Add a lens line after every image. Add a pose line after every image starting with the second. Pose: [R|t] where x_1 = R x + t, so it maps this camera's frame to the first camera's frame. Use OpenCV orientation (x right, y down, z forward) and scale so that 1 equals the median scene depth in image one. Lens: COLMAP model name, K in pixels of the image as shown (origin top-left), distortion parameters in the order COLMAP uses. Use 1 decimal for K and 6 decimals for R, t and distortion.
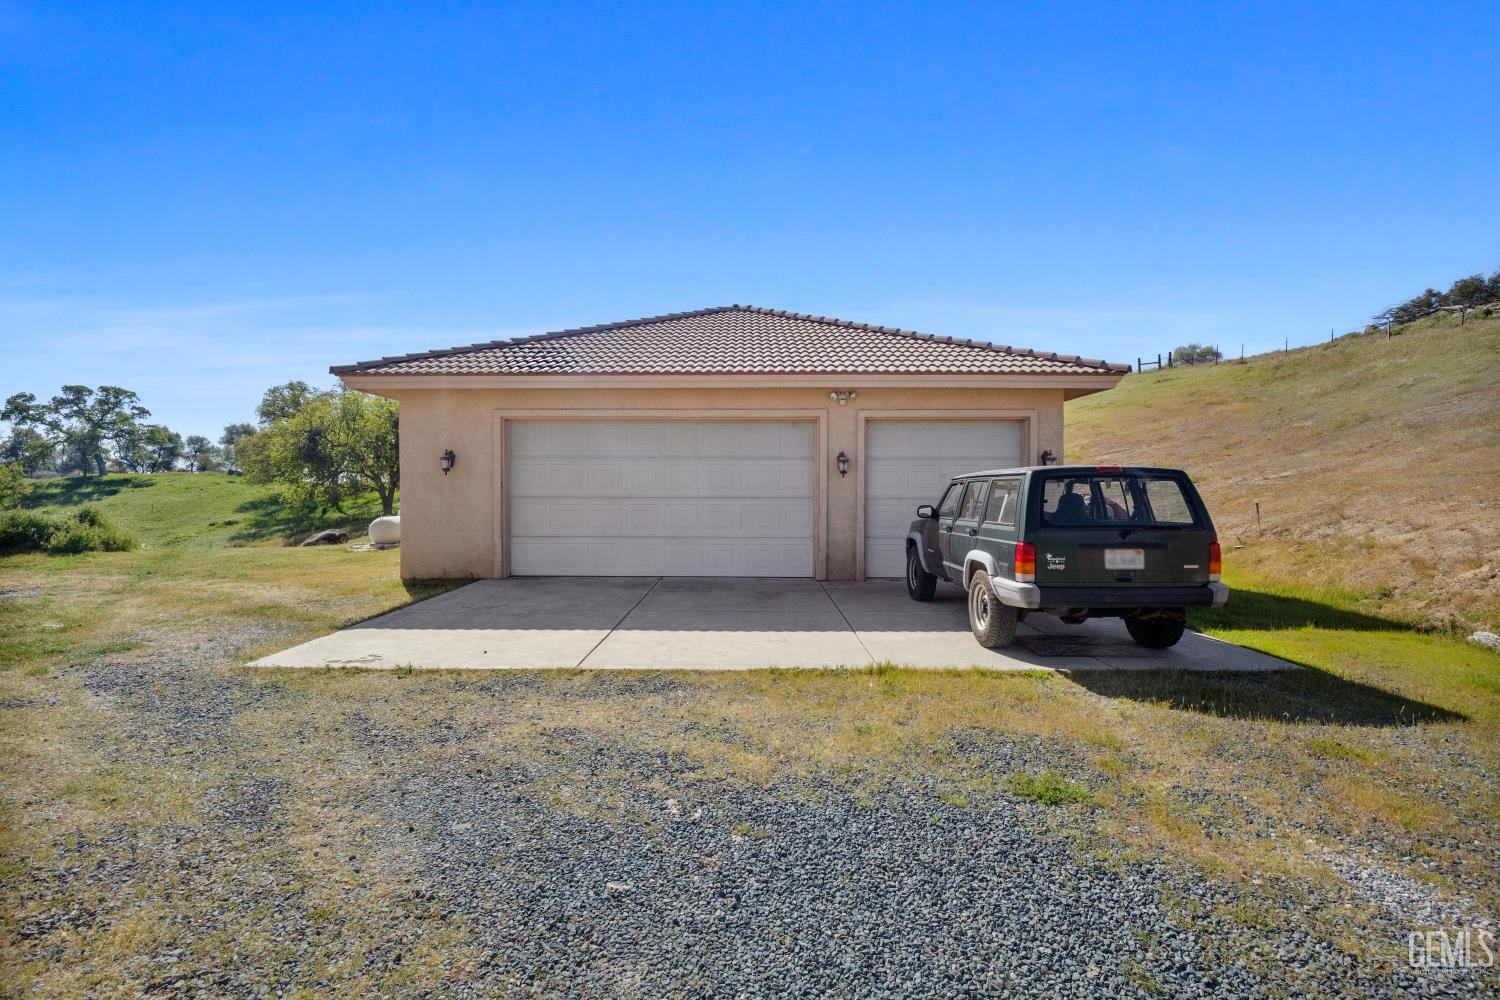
lens RADIAL K [[707.1, 0, 750.0], [0, 707.1, 500.0], [0, 0, 1]] dist [0.001414, -0.000223]
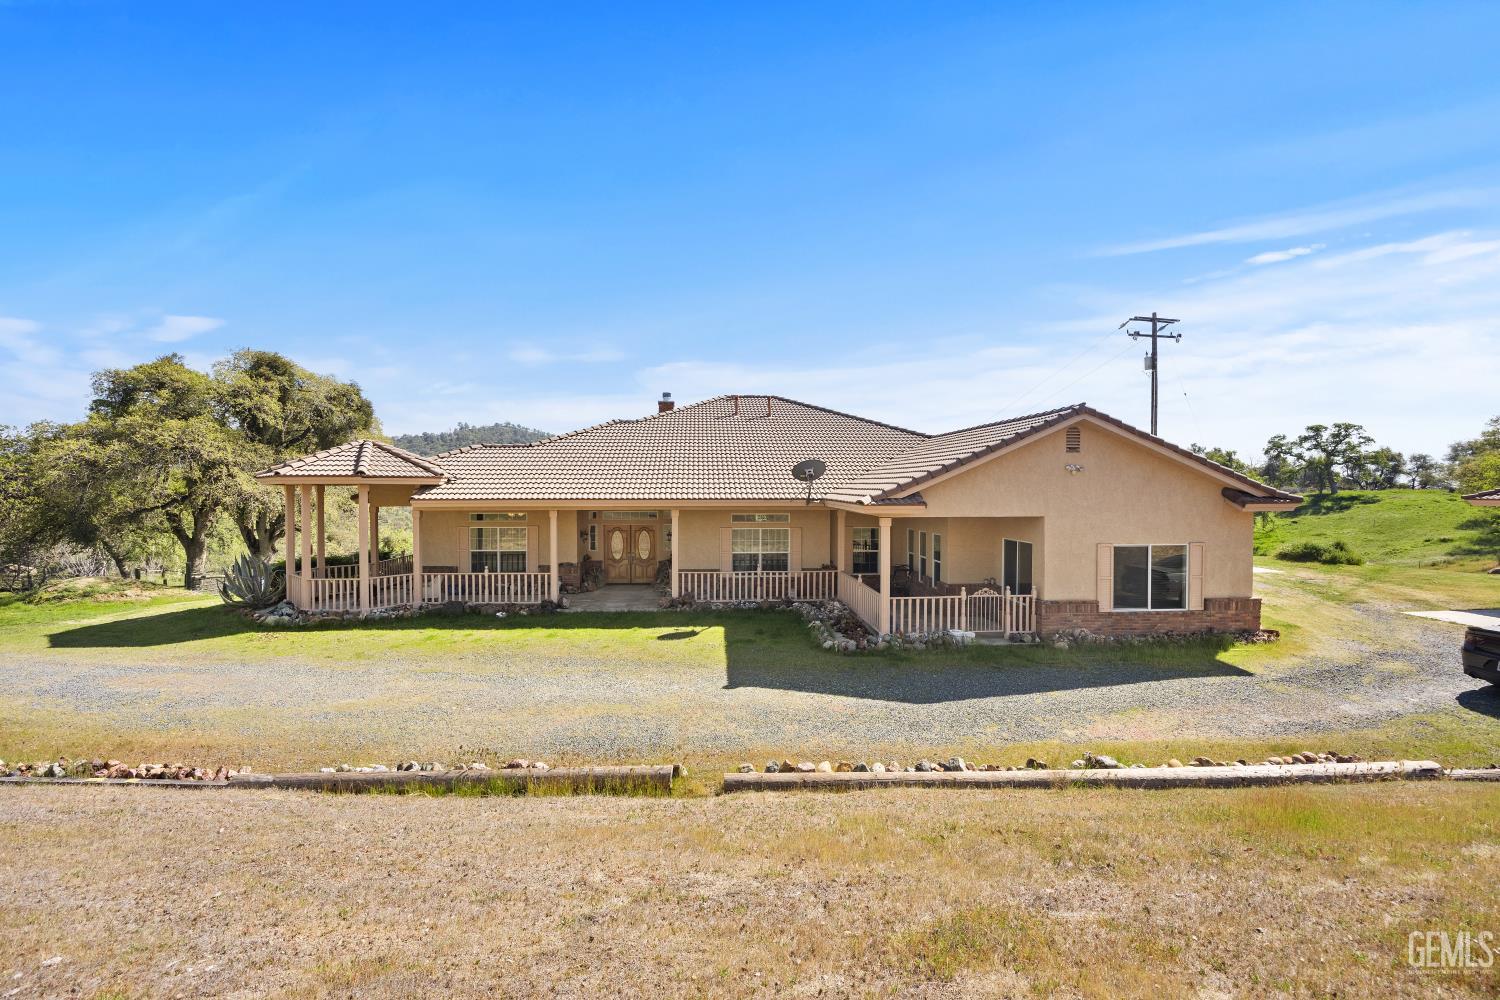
lens RADIAL K [[635.2, 0, 750.0], [0, 635.2, 500.0], [0, 0, 1]] dist [-0.002193, -0.000426]
pose [[0.090521, 0.013021, -0.995809, 0.131776], [-0.015657, 0.999810, 0.011650, -0.018923], [0.995771, 0.014537, 0.090708, -0.155599]]
